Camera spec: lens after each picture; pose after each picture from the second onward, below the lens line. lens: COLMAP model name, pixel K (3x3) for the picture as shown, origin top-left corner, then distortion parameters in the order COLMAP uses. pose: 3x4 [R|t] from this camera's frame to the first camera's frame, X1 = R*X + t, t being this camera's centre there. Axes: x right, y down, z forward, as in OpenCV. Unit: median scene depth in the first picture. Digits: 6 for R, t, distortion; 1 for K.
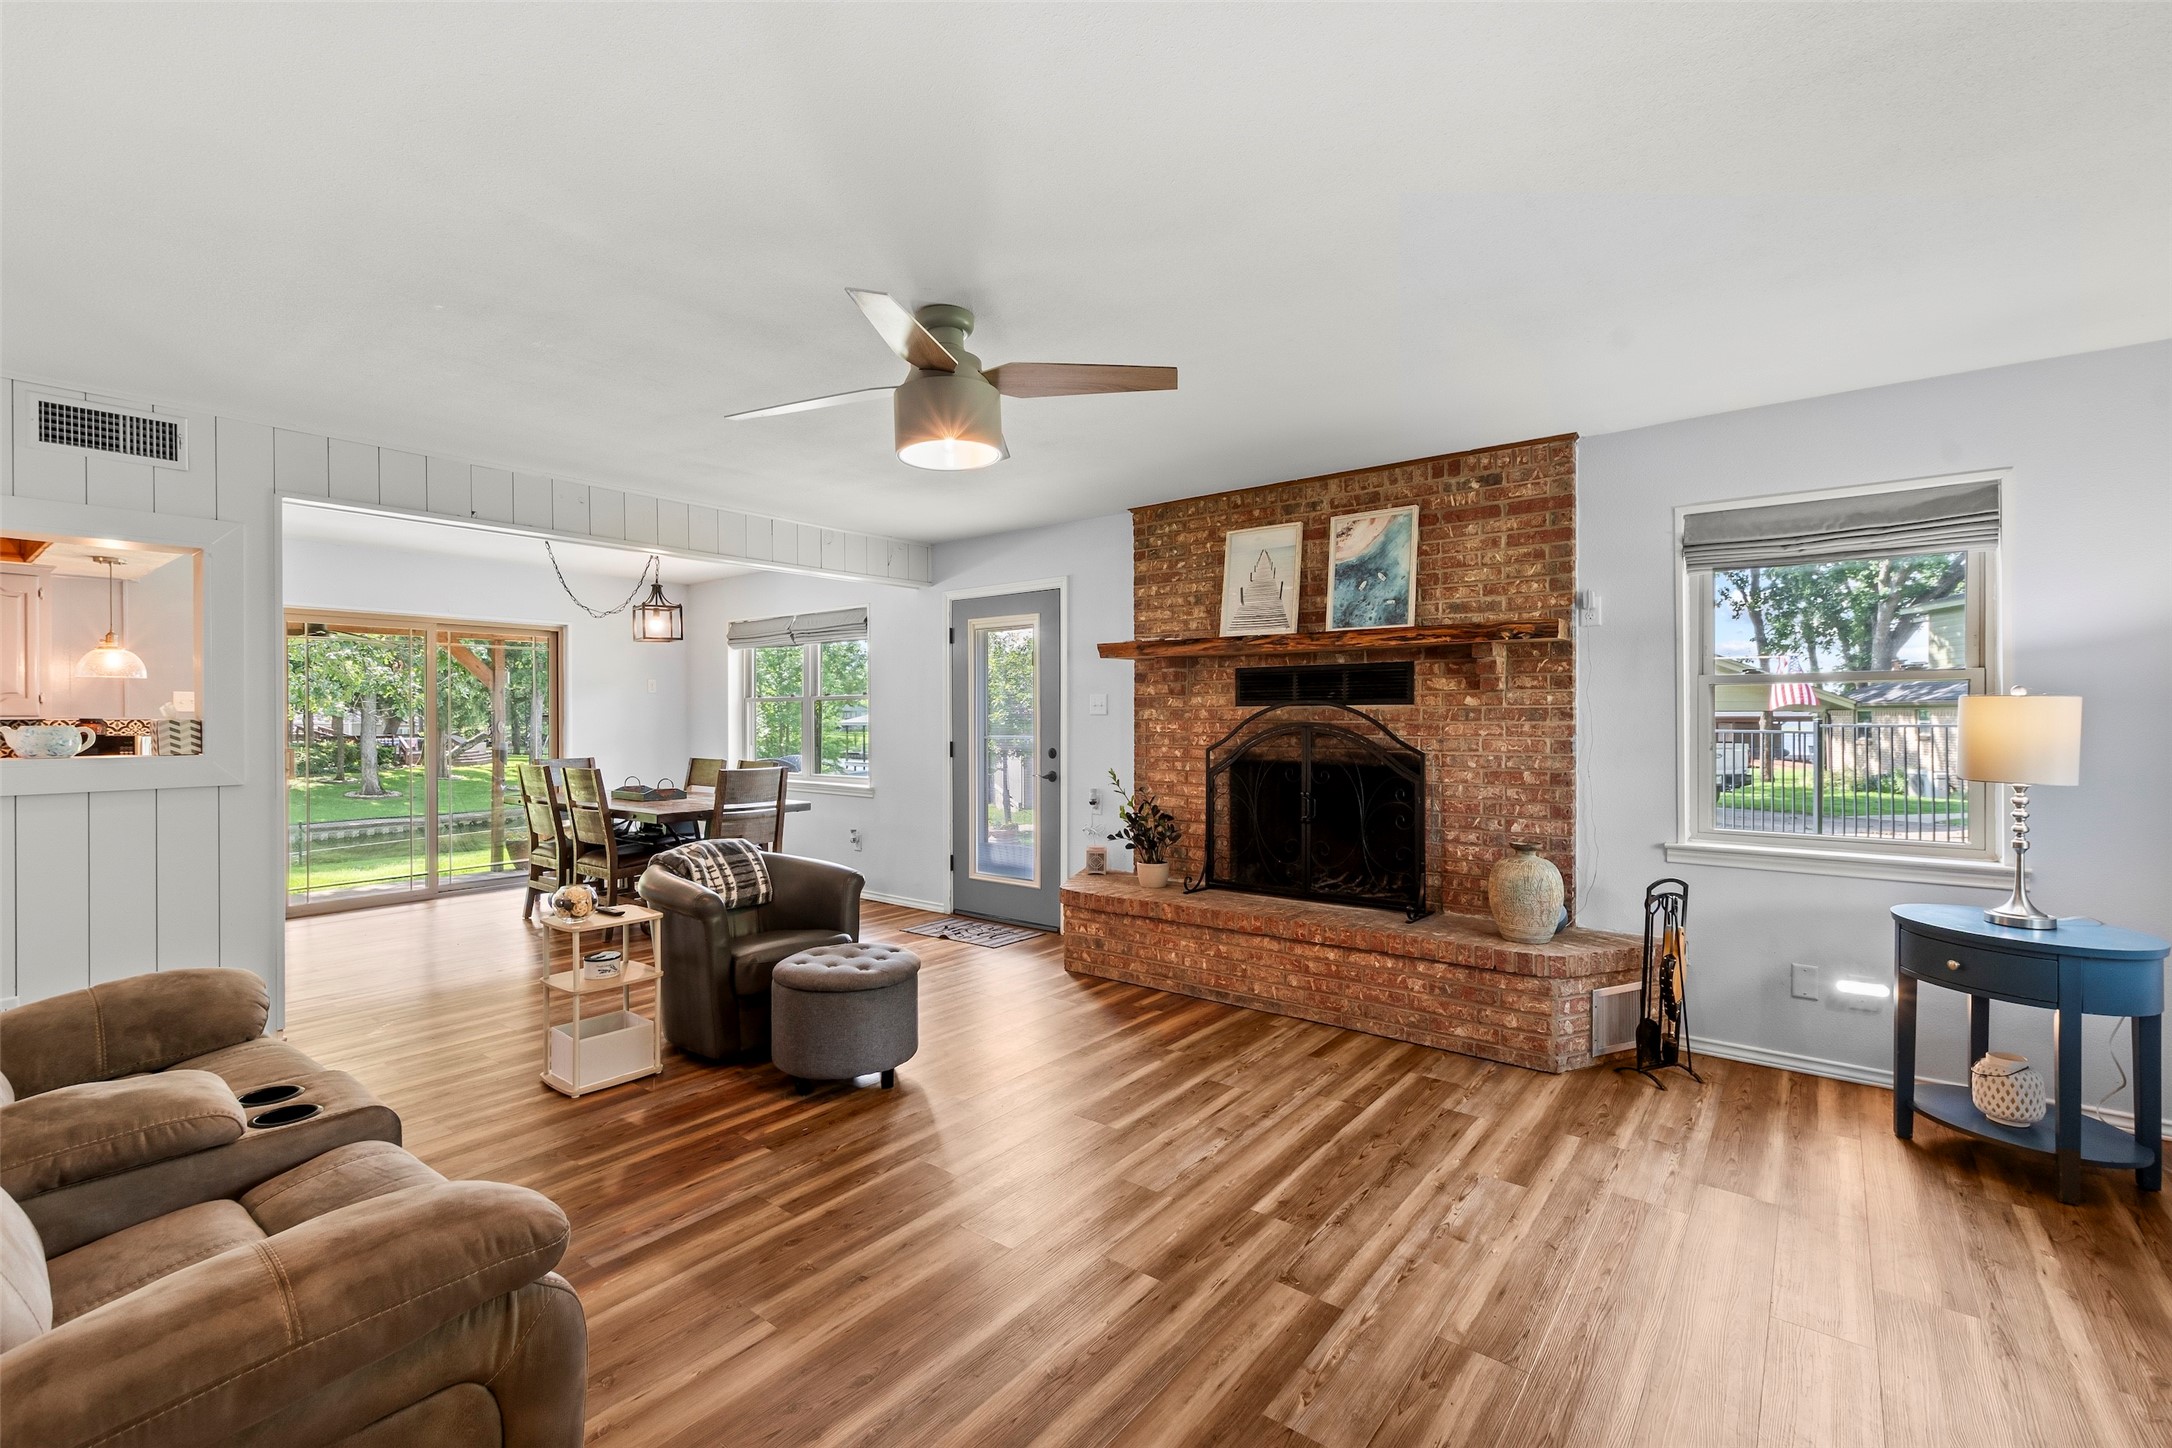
lens RADIAL K [[948.2, 0, 1077.0], [0, 948.2, 718.2], [0, 0, 1]] dist [0.008071, -0.002168]
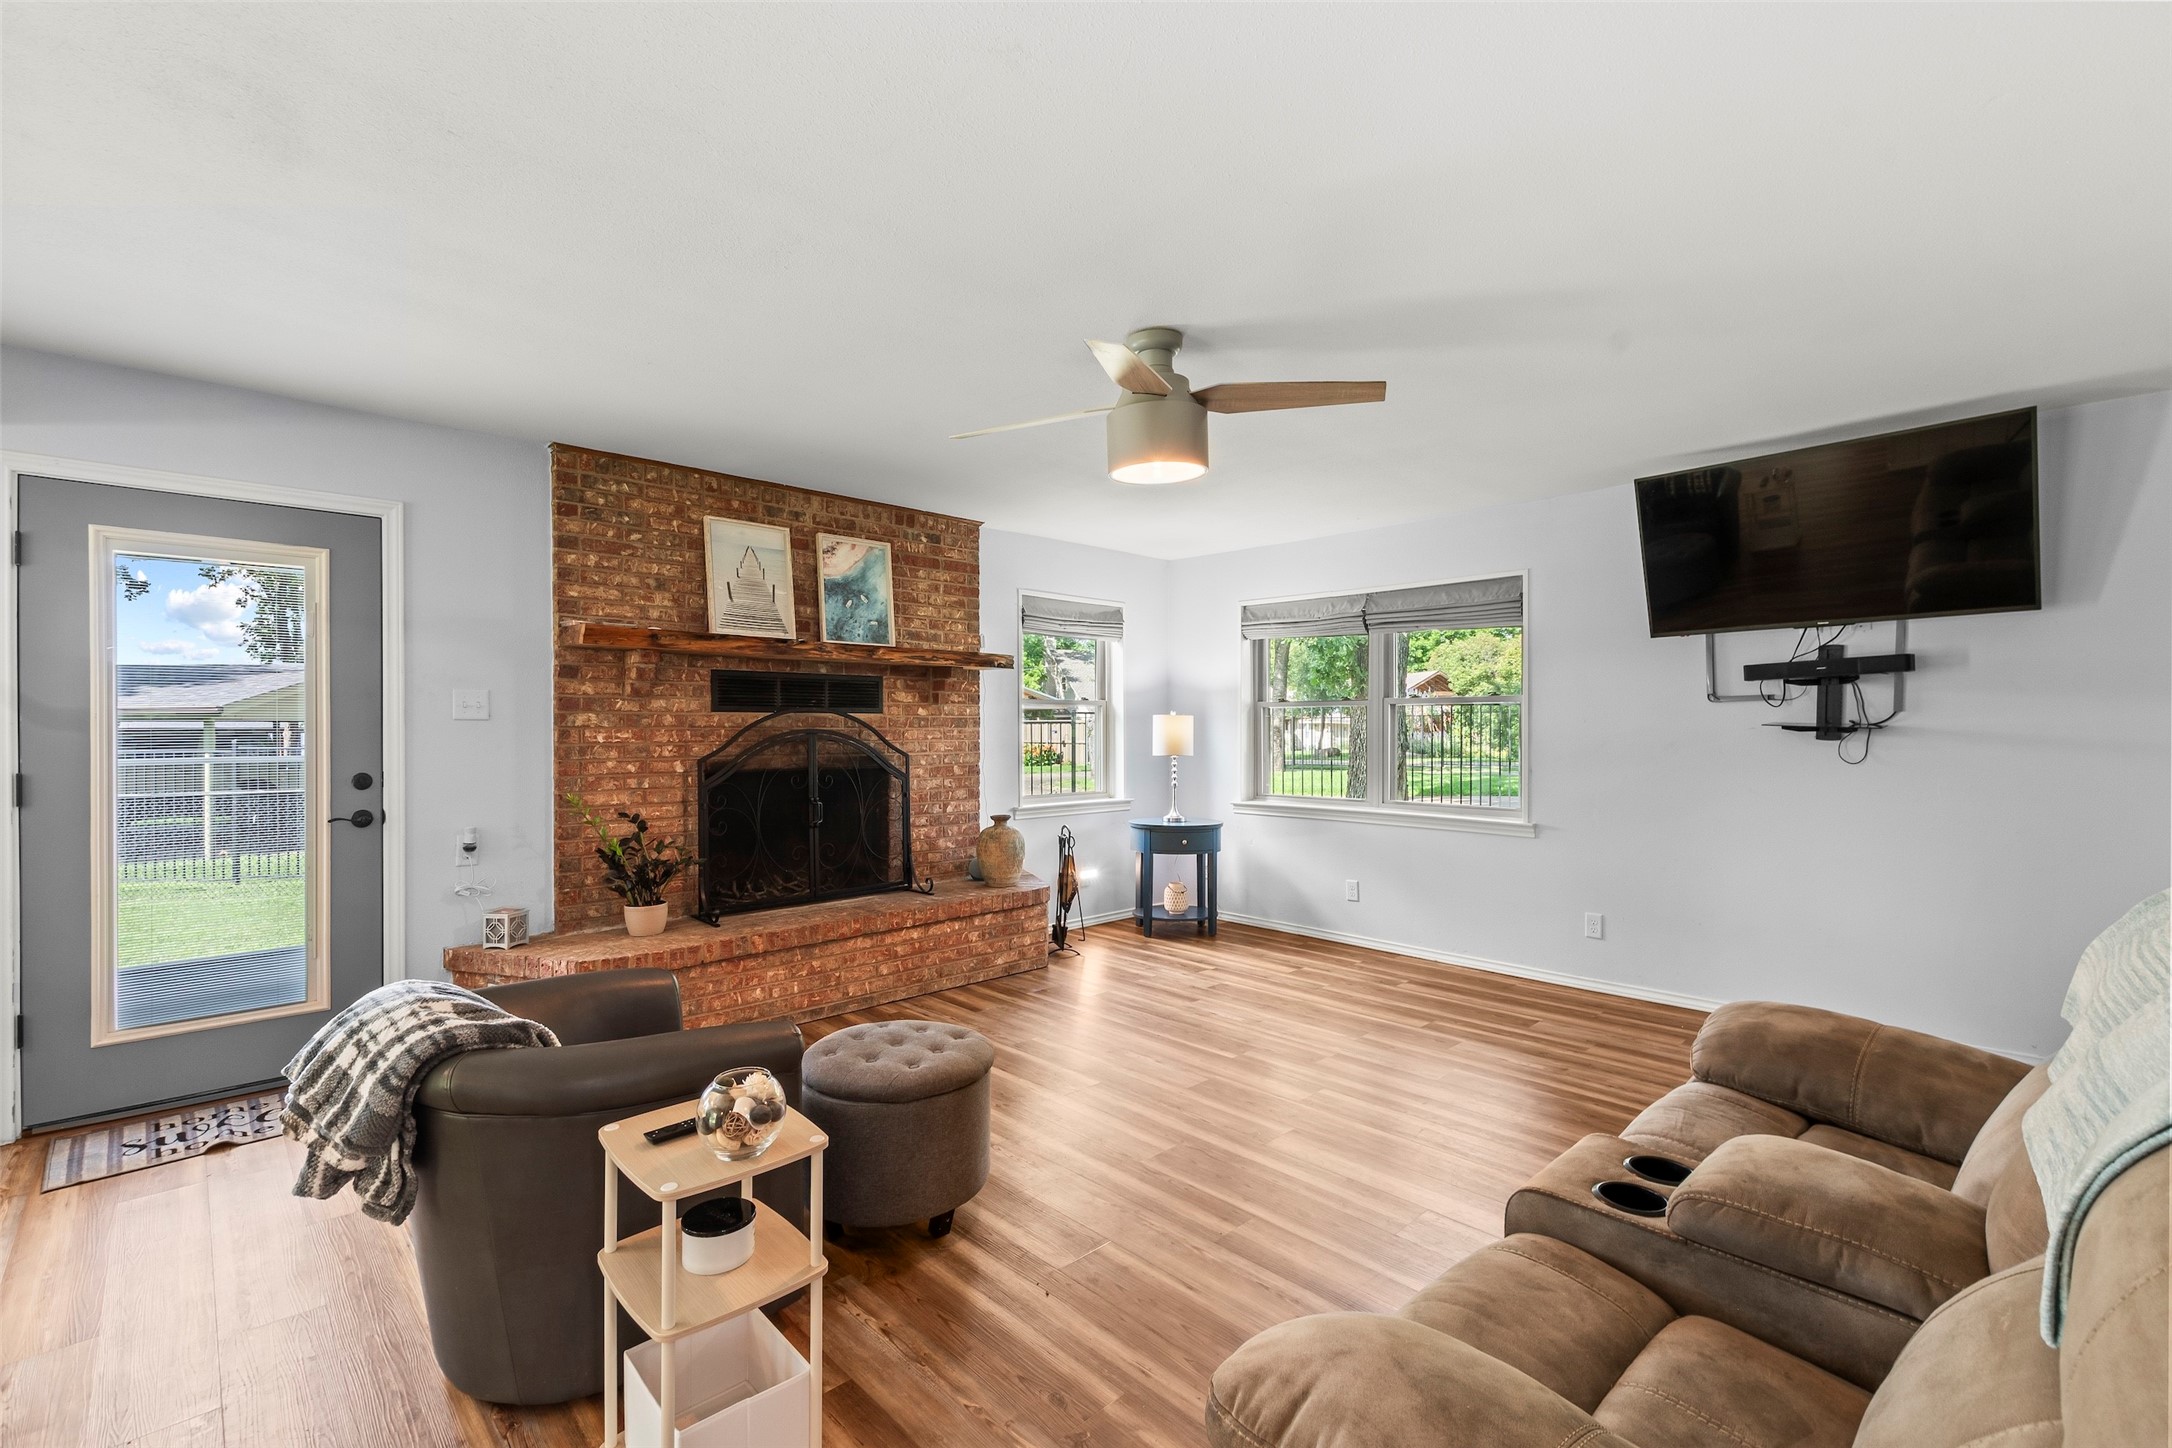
lens RADIAL K [[948.2, 0, 1067.9], [0, 948.2, 730.0], [0, 0, 1]] dist [0.008071, -0.002168]
pose [[0.144227, -0.002502, 0.989541, -0.749381], [0.000391, 0.999997, 0.002472, 0.002863], [-0.989545, 0.000031, 0.144228, 0.596773]]
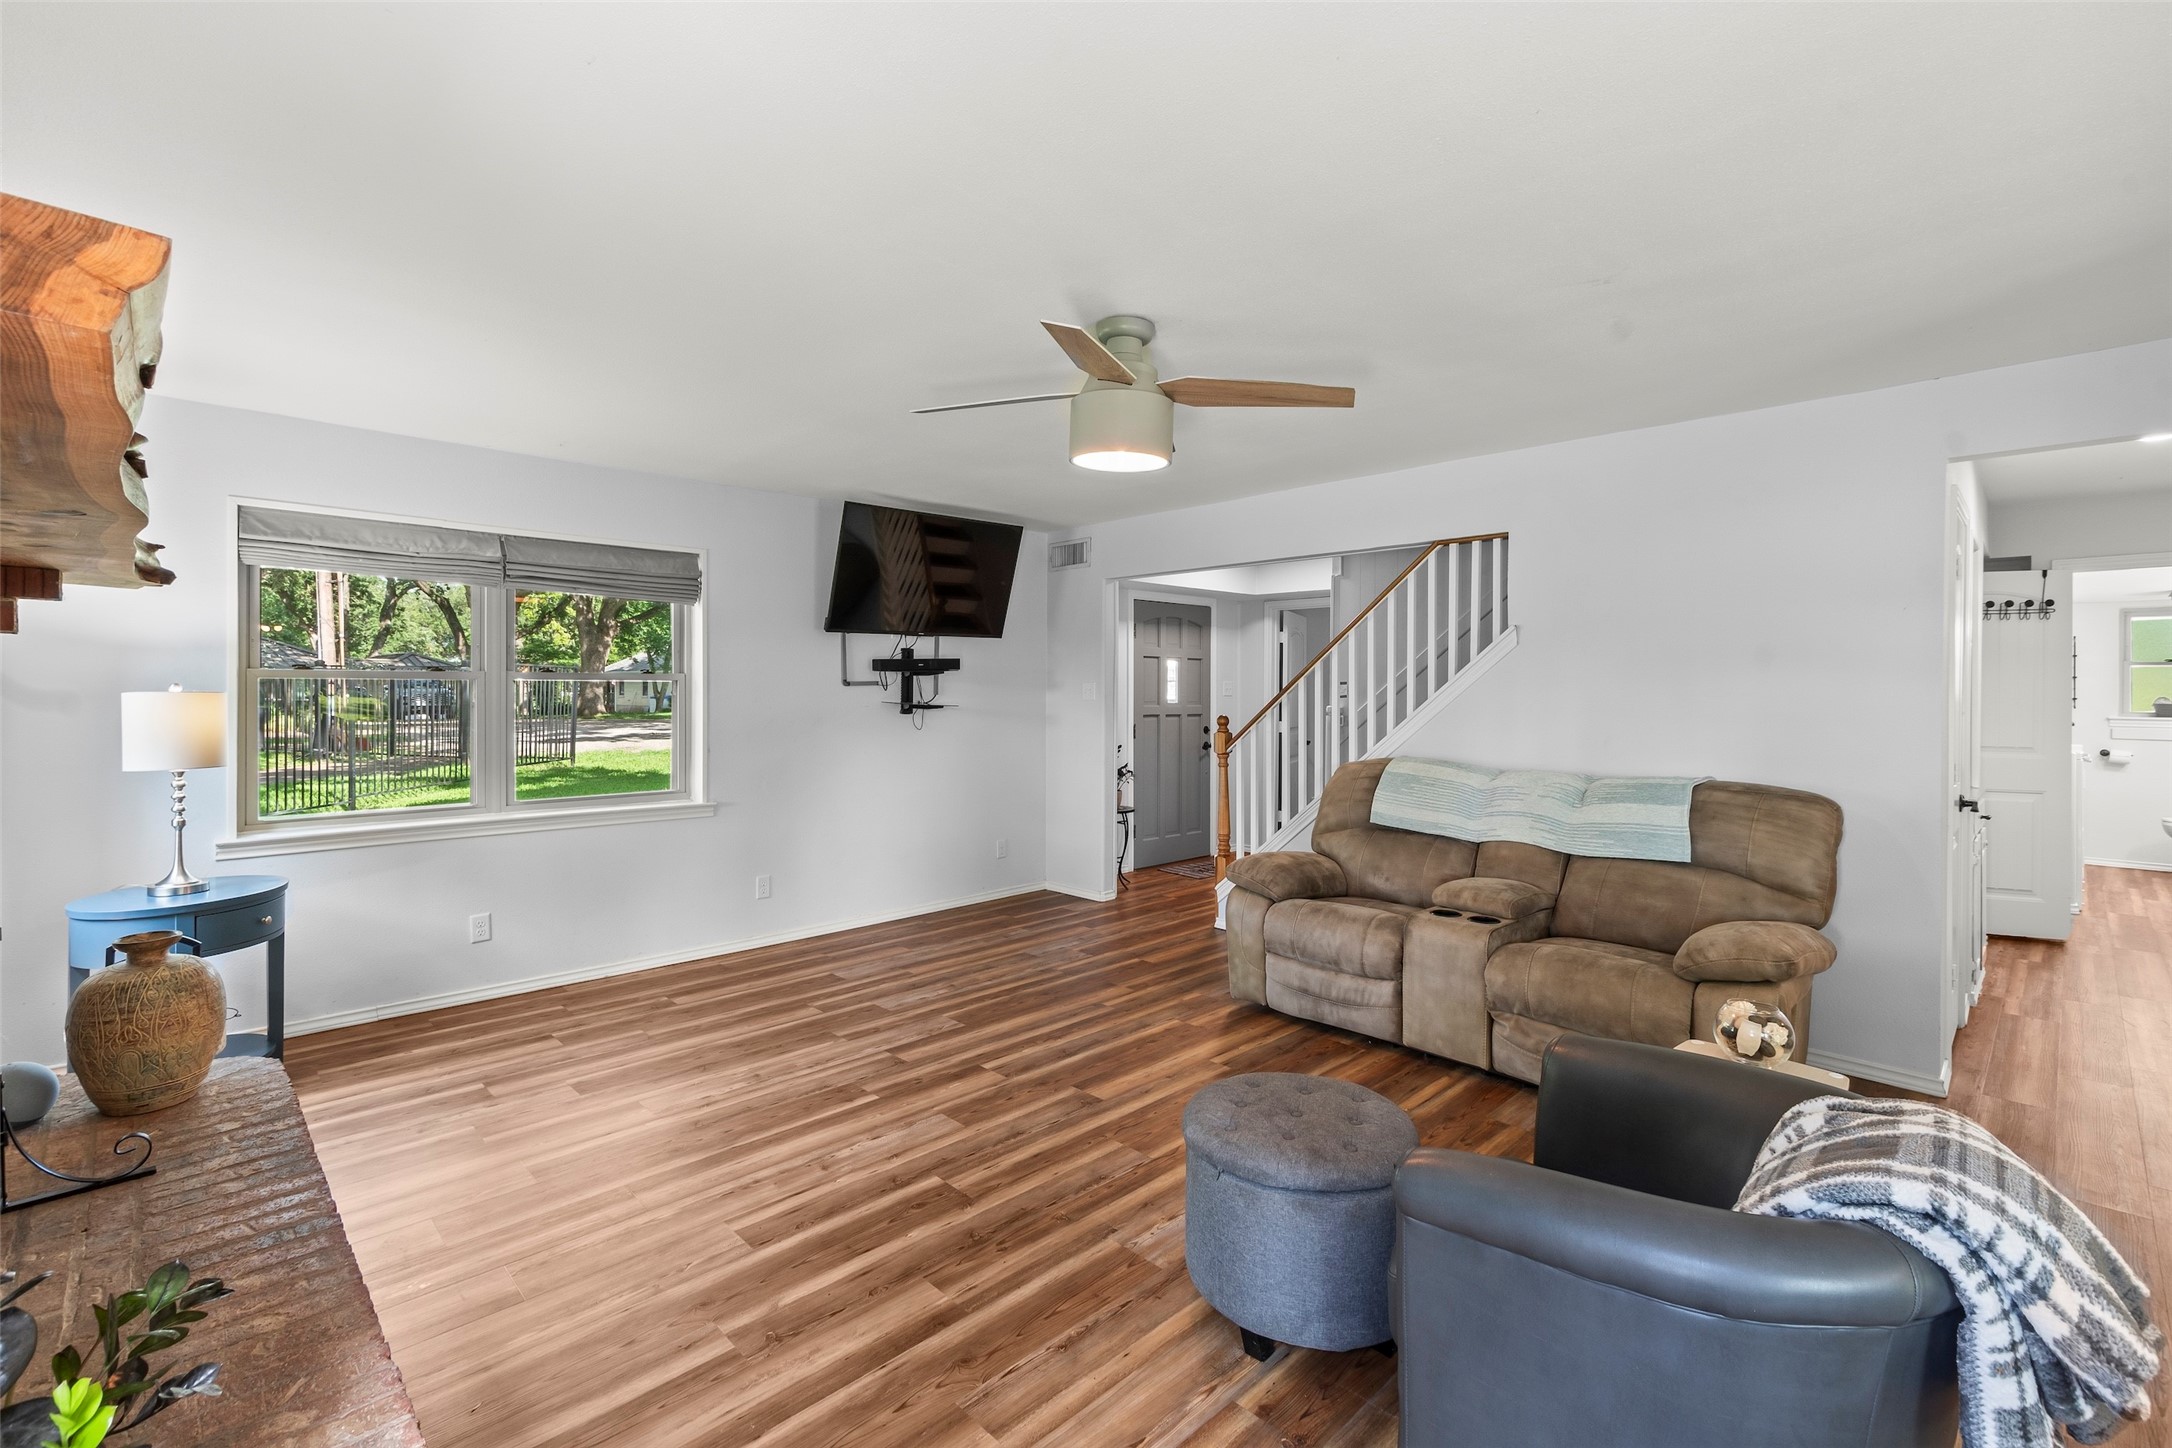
lens RADIAL K [[948.2, 0, 1073.7], [0, 948.2, 692.0], [0, 0, 1]] dist [0.008071, -0.002168]
pose [[-0.990996, -0.003067, 0.133855, -0.141003], [-0.003009, 0.999995, 0.000637, -0.017708], [-0.133856, 0.000228, -0.991001, 1.280254]]
